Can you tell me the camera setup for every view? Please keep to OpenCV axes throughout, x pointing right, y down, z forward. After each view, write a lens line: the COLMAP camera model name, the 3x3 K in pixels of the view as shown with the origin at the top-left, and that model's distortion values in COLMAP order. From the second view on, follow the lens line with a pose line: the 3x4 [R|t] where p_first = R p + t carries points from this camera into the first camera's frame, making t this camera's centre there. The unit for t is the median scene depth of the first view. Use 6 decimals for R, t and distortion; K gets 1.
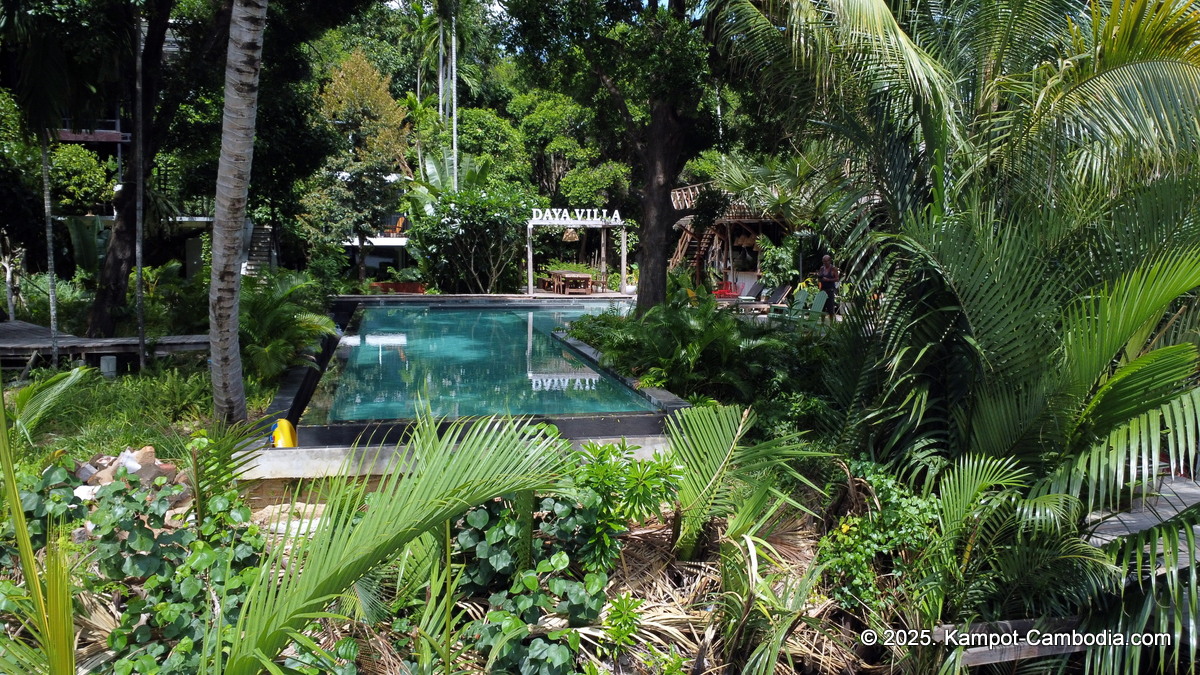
lens RADIAL K [[889.2, 0, 602.4], [0, 889.2, 329.6], [0, 0, 1]] dist [-0.031300, -0.001525]
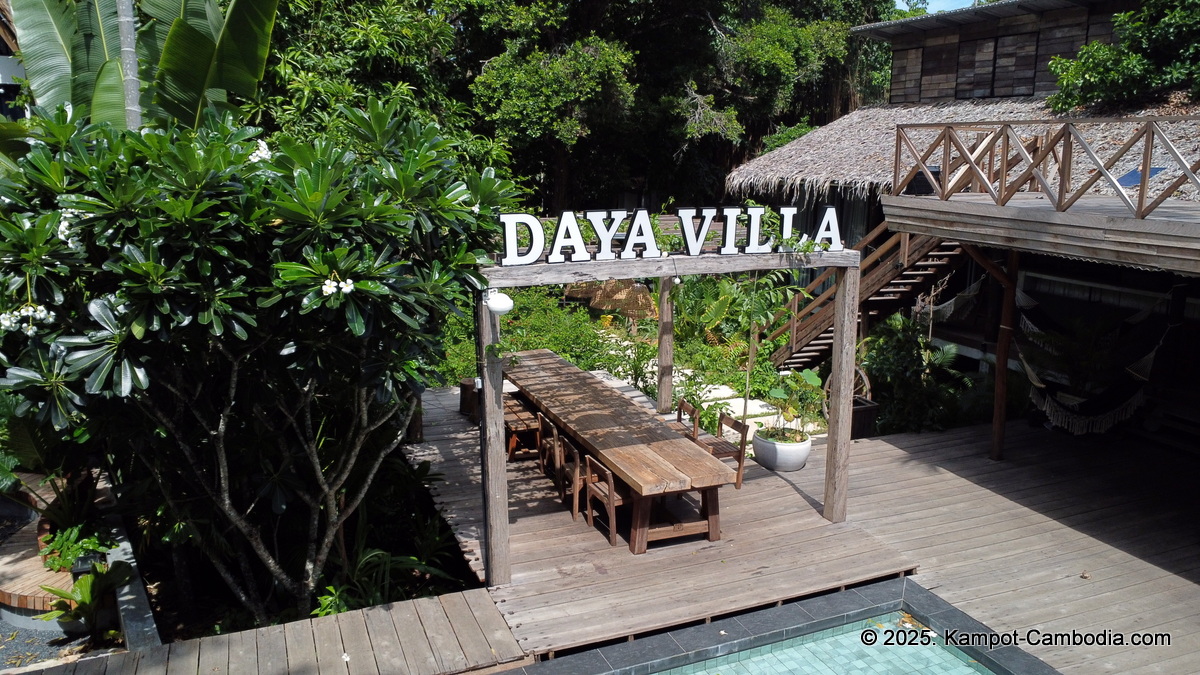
lens RADIAL K [[889.2, 0, 602.4], [0, 889.2, 329.6], [0, 0, 1]] dist [-0.031300, -0.001525]
pose [[0.981854, -0.037375, 0.185918, -0.069960], [0.017617, 0.994123, 0.106809, -0.095627], [-0.188818, -0.101595, 0.976743, 0.572001]]
